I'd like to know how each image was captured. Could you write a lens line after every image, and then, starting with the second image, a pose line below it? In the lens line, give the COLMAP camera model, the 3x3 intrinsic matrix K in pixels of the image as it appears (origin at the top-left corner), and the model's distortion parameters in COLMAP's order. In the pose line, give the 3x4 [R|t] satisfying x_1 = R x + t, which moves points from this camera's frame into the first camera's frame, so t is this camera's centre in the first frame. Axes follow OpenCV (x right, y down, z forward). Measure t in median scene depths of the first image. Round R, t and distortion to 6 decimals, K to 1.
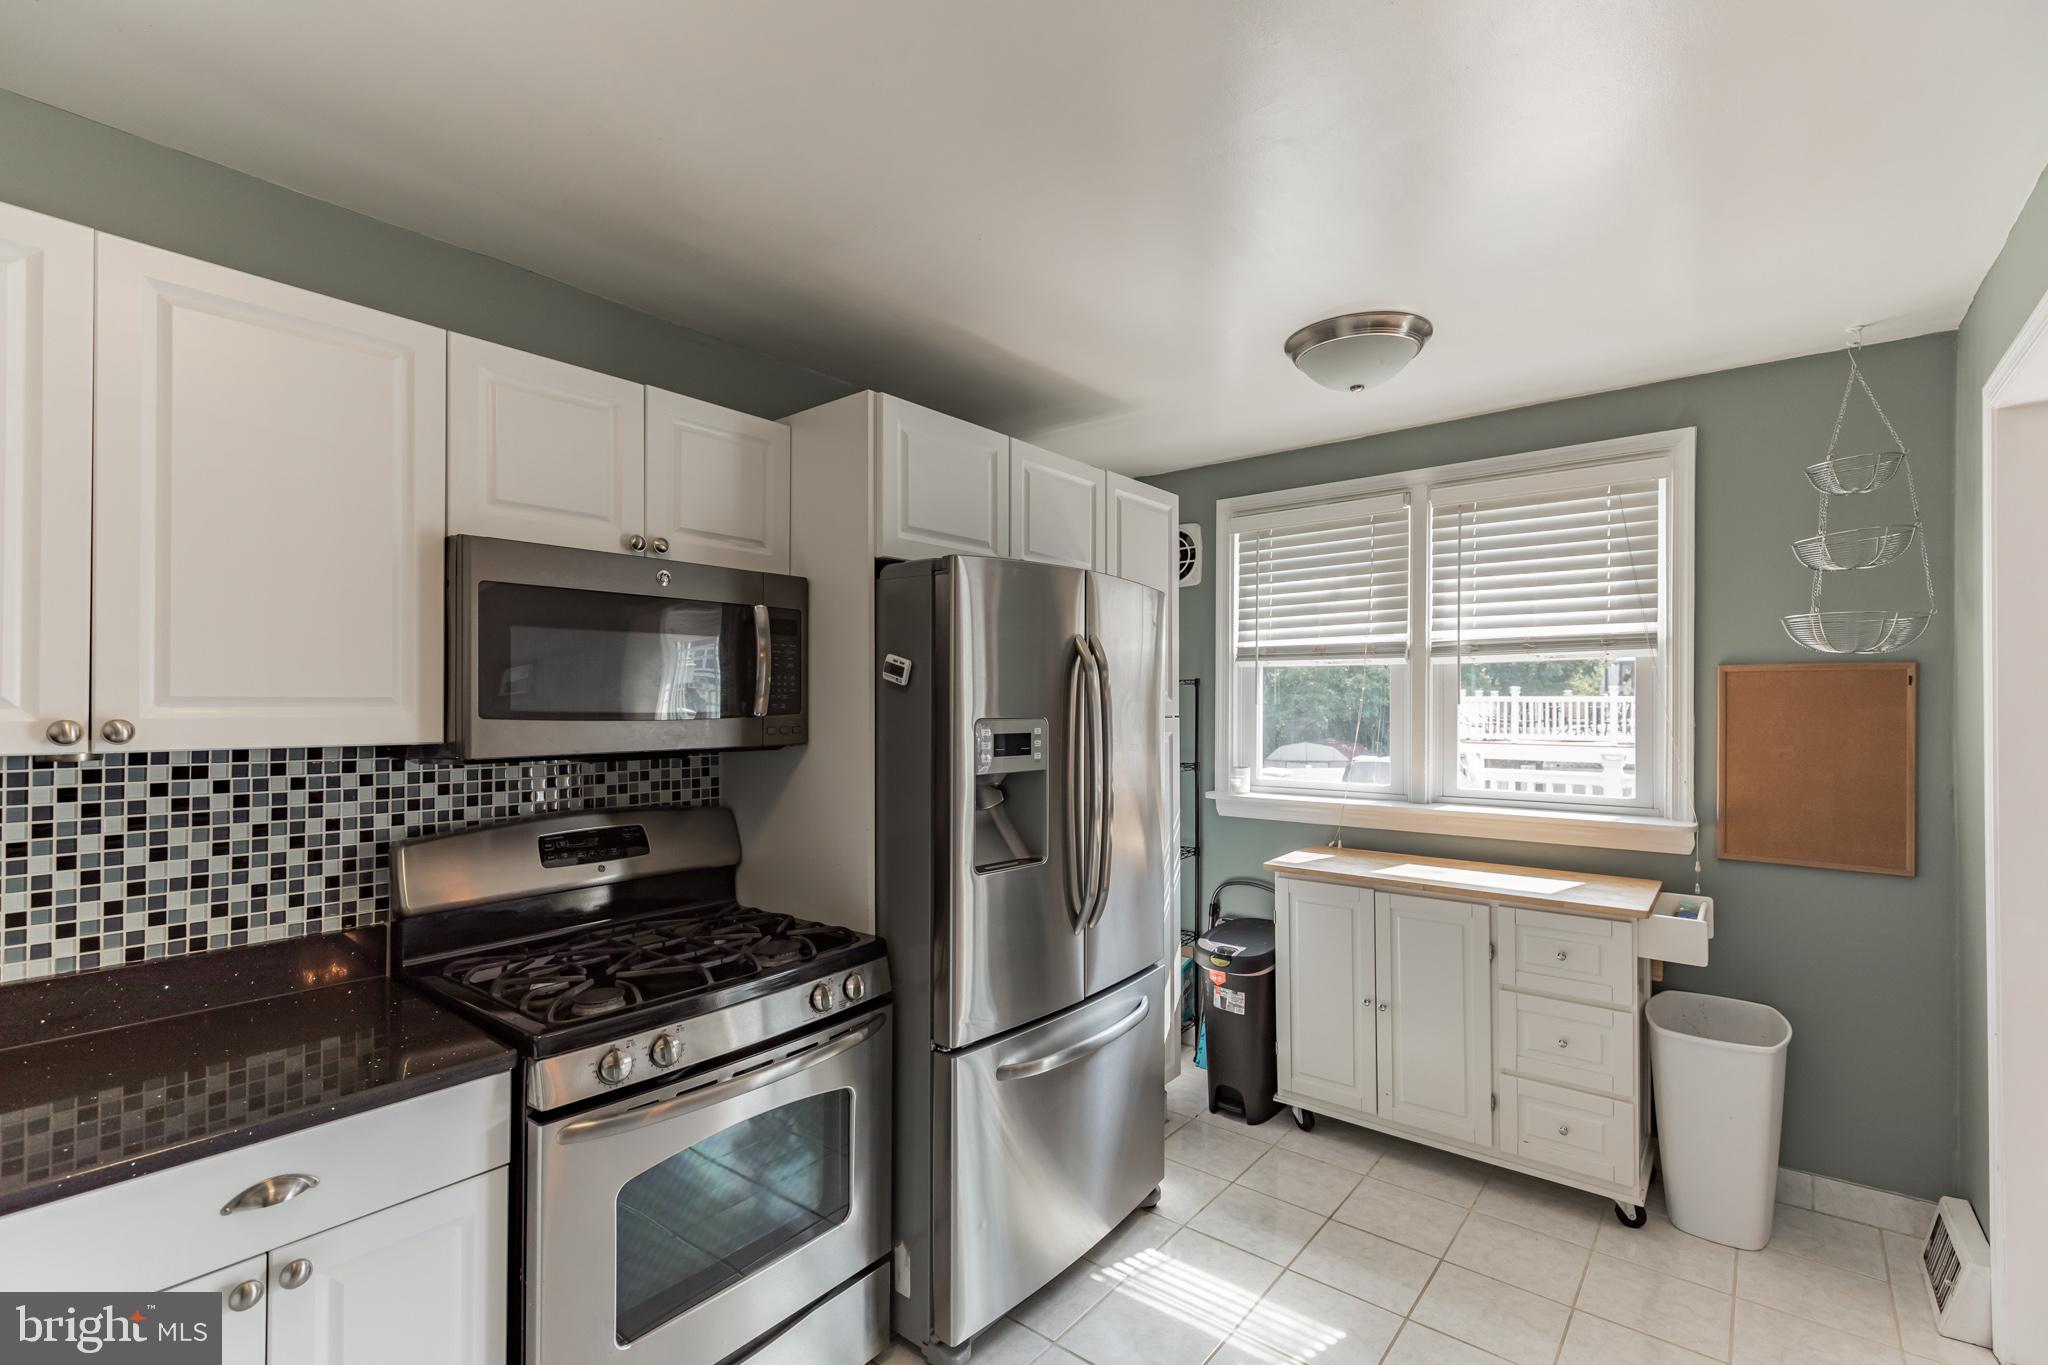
lens RADIAL K [[920.7, 0, 1019.1], [0, 920.7, 694.2], [0, 0, 1]] dist [0.016231, 0.000720]
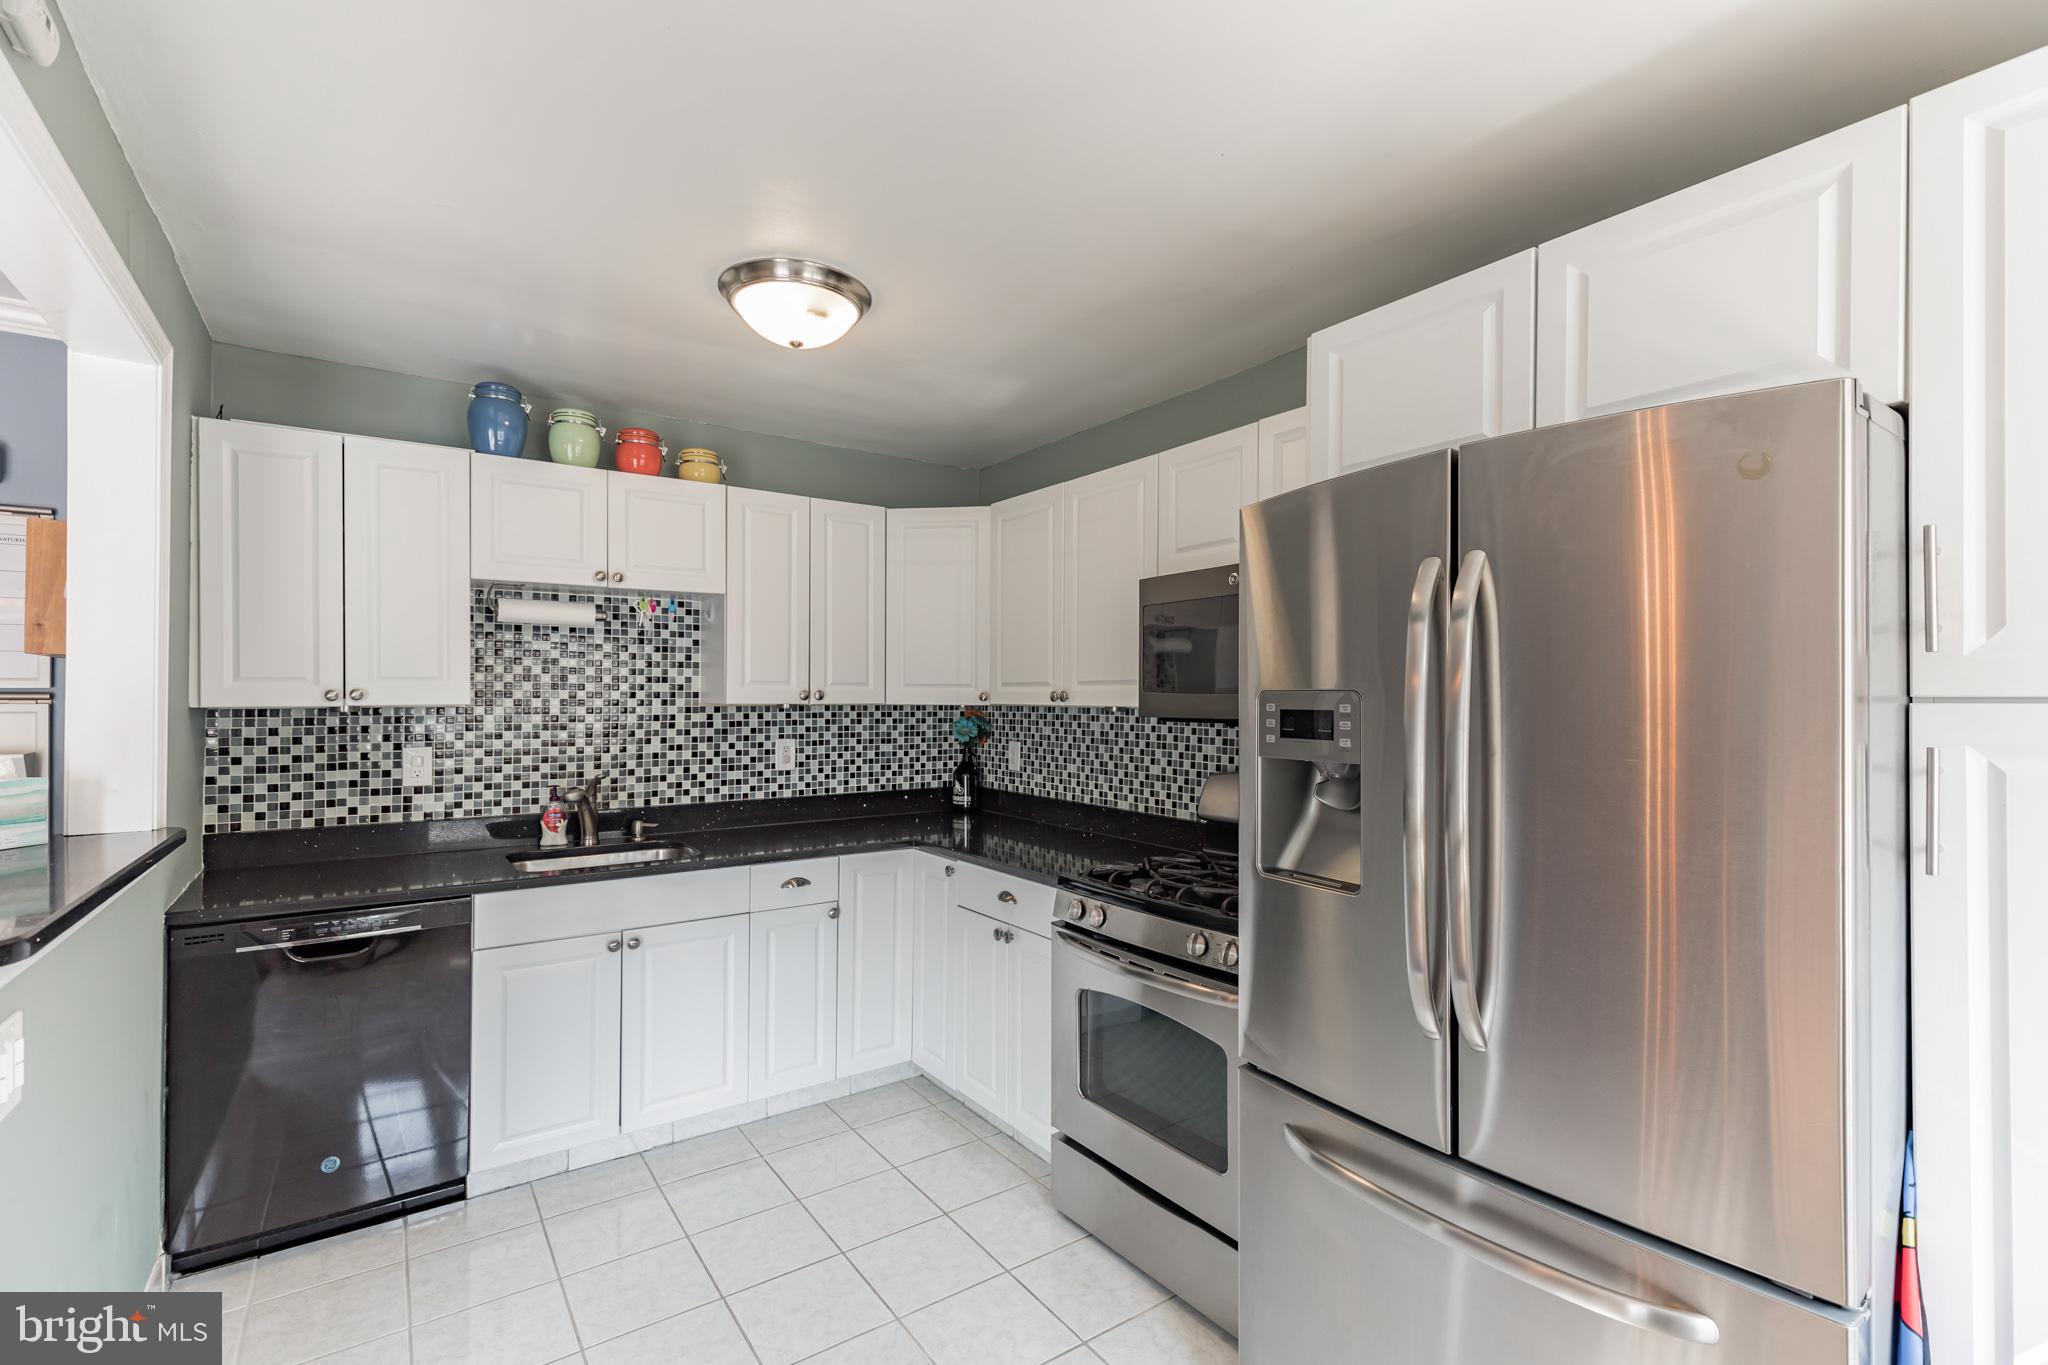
lens RADIAL K [[920.7, 0, 1020.4], [0, 920.7, 693.4], [0, 0, 1]] dist [0.016231, 0.000720]
pose [[-0.272921, -0.007206, -0.962010, 1.017528], [0.010248, 0.999893, -0.010397, 0.043007], [0.961982, -0.012696, -0.272818, 1.236054]]
